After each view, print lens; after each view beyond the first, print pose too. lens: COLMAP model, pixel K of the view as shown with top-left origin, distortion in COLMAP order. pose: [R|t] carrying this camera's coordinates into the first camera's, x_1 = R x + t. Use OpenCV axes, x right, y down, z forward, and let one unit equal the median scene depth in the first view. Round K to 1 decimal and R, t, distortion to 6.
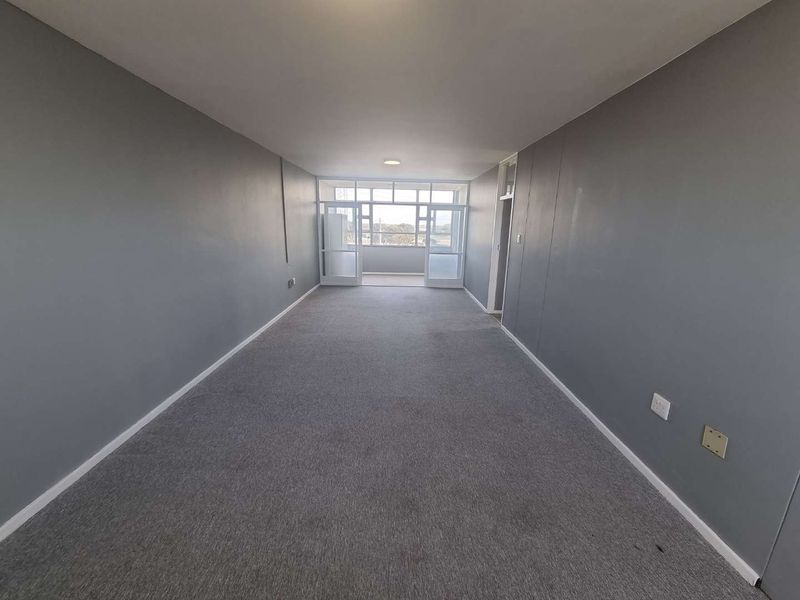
lens RADIAL K [[326.3, 0, 403.3], [0, 326.3, 298.8], [0, 0, 1]] dist [0.000006, -0.000283]
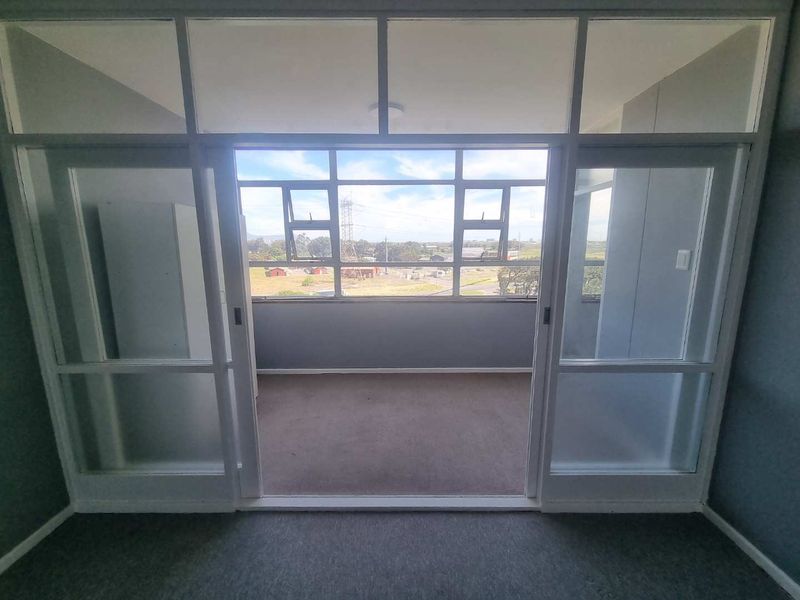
lens RADIAL K [[326.3, 0, 403.3], [0, 326.3, 298.8], [0, 0, 1]] dist [0.000006, -0.000283]
pose [[0.999584, -0.024202, -0.015716, -0.016843], [0.023454, 0.998660, -0.046121, -0.180186], [0.016812, 0.045733, 0.998812, 0.782266]]
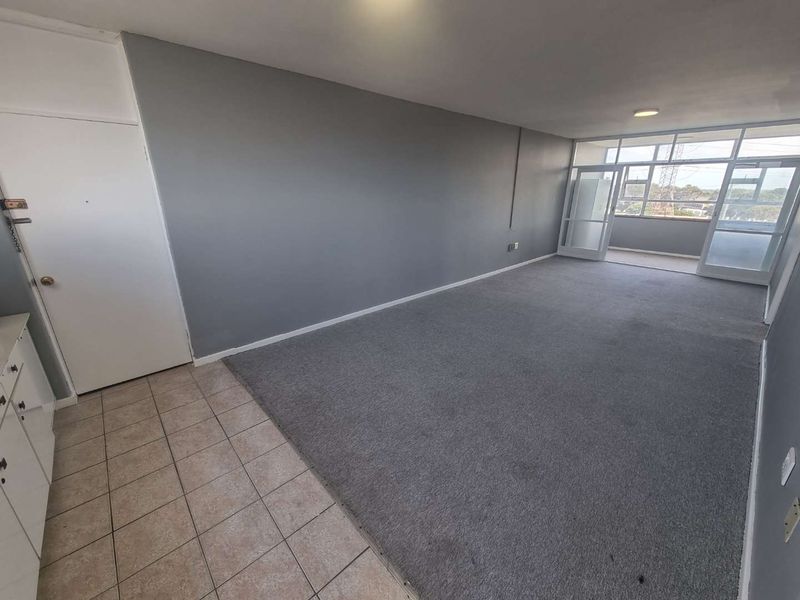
lens RADIAL K [[326.3, 0, 403.3], [0, 326.3, 298.8], [0, 0, 1]] dist [0.000006, -0.000283]
pose [[0.660824, 0.219872, -0.717613, 0.176903], [-0.155783, 0.975487, 0.155428, 0.005931], [0.734196, 0.009081, 0.678877, -0.004032]]
